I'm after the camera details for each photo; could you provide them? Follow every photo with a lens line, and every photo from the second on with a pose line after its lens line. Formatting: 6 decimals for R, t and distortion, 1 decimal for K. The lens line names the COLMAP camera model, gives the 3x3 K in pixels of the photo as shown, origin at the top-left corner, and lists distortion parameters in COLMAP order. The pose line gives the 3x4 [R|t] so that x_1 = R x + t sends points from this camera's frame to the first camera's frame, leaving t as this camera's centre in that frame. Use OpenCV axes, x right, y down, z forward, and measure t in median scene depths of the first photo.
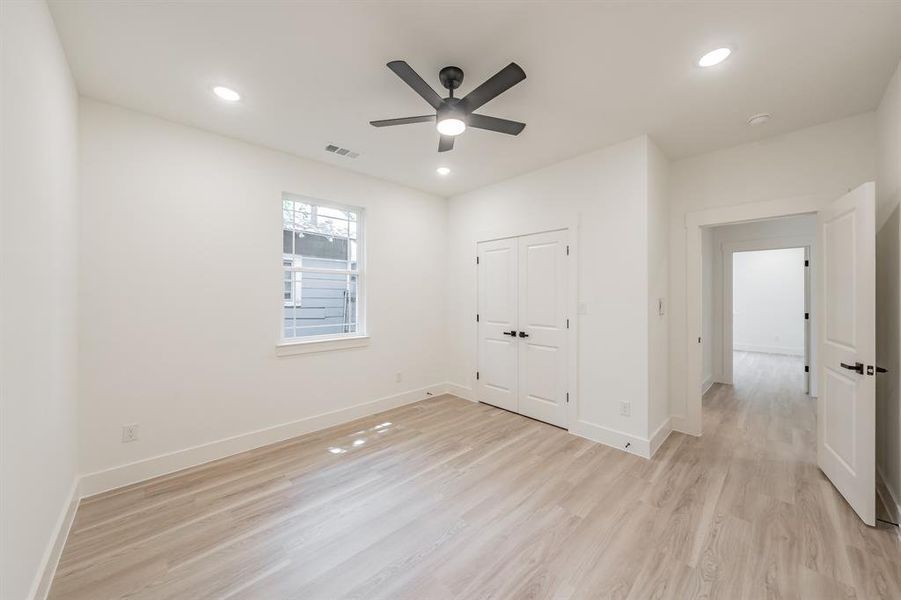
lens RADIAL K [[316.3, 0, 453.5], [0, 316.3, 297.8], [0, 0, 1]] dist [0.000184, -0.000004]
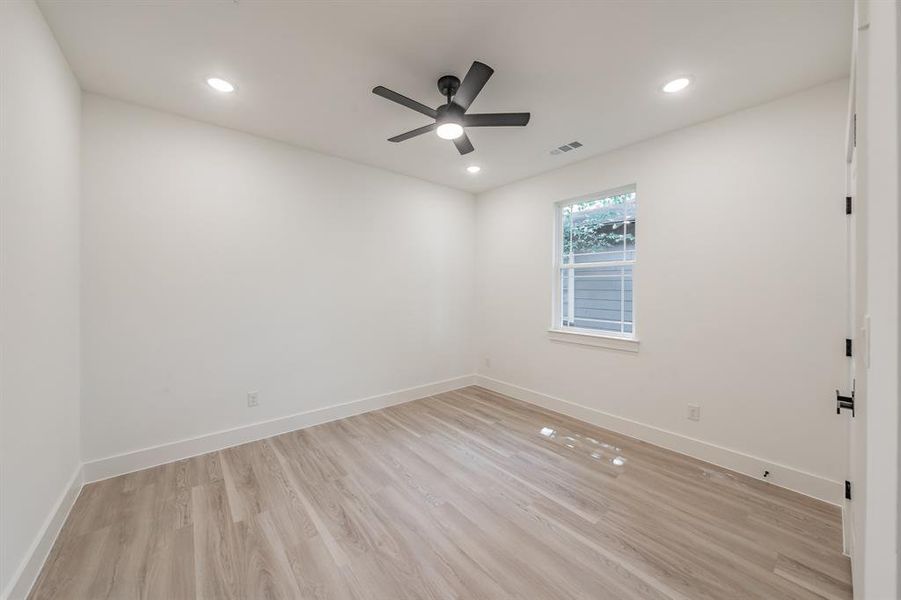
lens RADIAL K [[316.3, 0, 453.5], [0, 316.3, 297.8], [0, 0, 1]] dist [0.000184, -0.000004]
pose [[-0.052170, 0.028057, -0.998244, 0.826257], [-0.015310, 0.999465, 0.028891, -0.006982], [0.998521, 0.016790, -0.051713, 0.843492]]
